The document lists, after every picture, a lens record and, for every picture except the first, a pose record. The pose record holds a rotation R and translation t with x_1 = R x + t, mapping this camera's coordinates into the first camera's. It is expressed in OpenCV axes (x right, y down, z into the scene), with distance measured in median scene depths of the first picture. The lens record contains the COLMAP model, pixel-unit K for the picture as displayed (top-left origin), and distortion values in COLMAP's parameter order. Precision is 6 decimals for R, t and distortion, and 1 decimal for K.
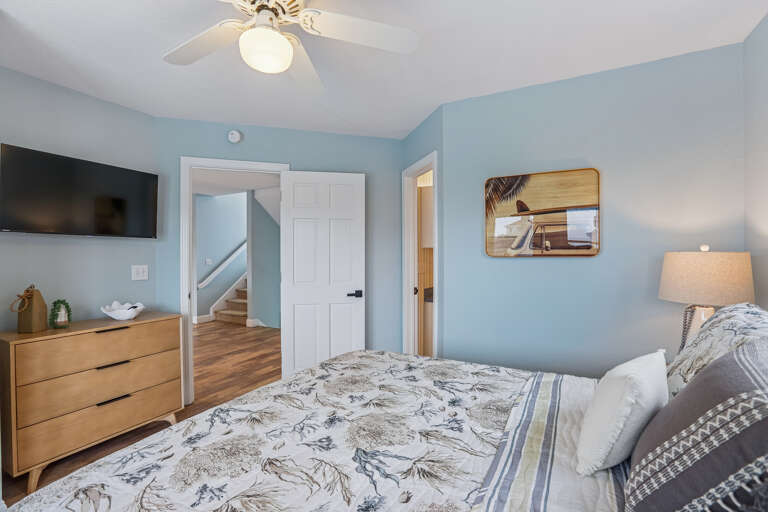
lens RADIAL K [[354.7, 0, 380.1], [0, 354.7, 248.6], [0, 0, 1]] dist [-0.015322, 0.006622]
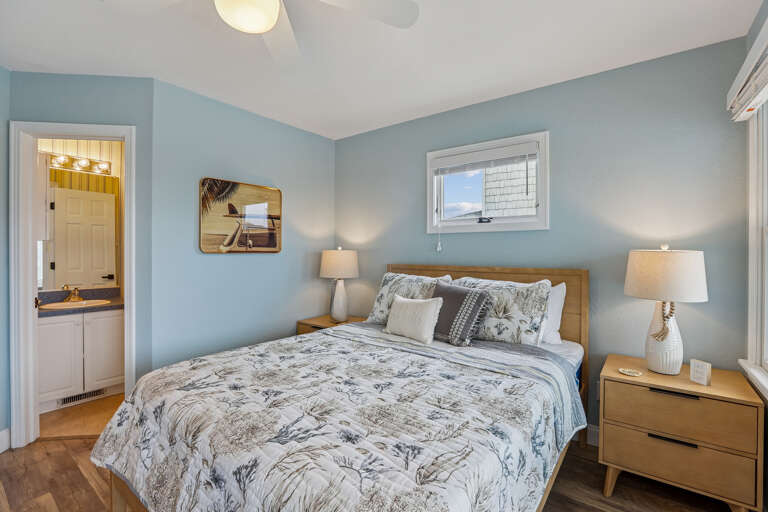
lens RADIAL K [[354.7, 0, 378.4], [0, 354.7, 257.5], [0, 0, 1]] dist [-0.015322, 0.006622]
pose [[0.162439, -0.015855, 0.986591, -0.717641], [-0.023411, 0.999528, 0.019918, 0.004511], [-0.986441, -0.026332, 0.161991, 0.368715]]
